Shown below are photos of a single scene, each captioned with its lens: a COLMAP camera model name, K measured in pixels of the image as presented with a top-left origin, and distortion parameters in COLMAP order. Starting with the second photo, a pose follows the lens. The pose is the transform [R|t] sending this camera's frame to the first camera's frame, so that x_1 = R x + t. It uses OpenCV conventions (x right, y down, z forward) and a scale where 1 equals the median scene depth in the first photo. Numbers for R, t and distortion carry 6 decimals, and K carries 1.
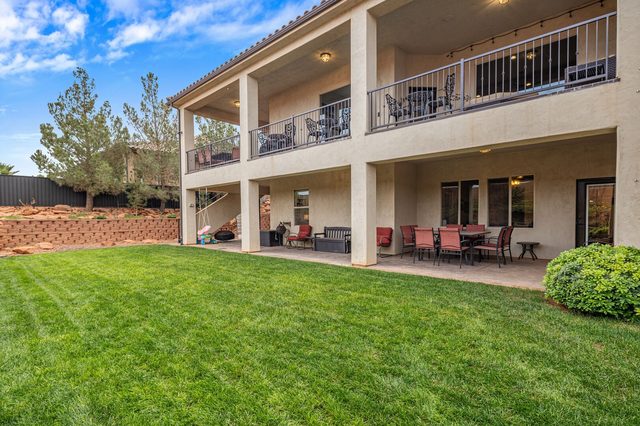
lens RADIAL K [[299.2, 0, 323.1], [0, 299.2, 218.1], [0, 0, 1]] dist [-0.001255, -0.000105]
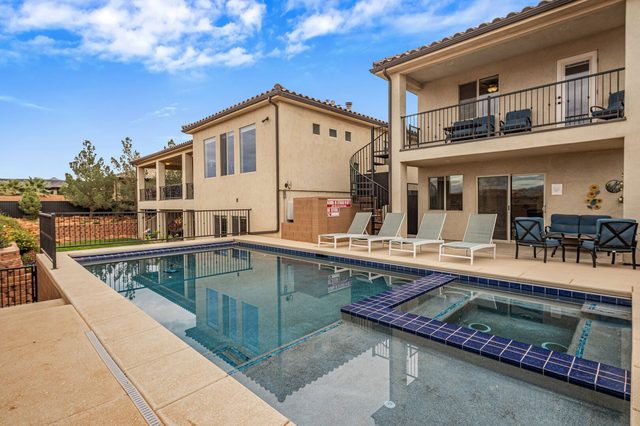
lens RADIAL K [[311.9, 0, 323.2], [0, 311.9, 204.8], [0, 0, 1]] dist [0.018922, -0.000585]
pose [[0.998761, -0.002320, -0.049703, 0.701470], [0.001442, 0.999843, -0.017682, -0.072849], [0.049736, 0.017588, 0.998608, -0.817828]]
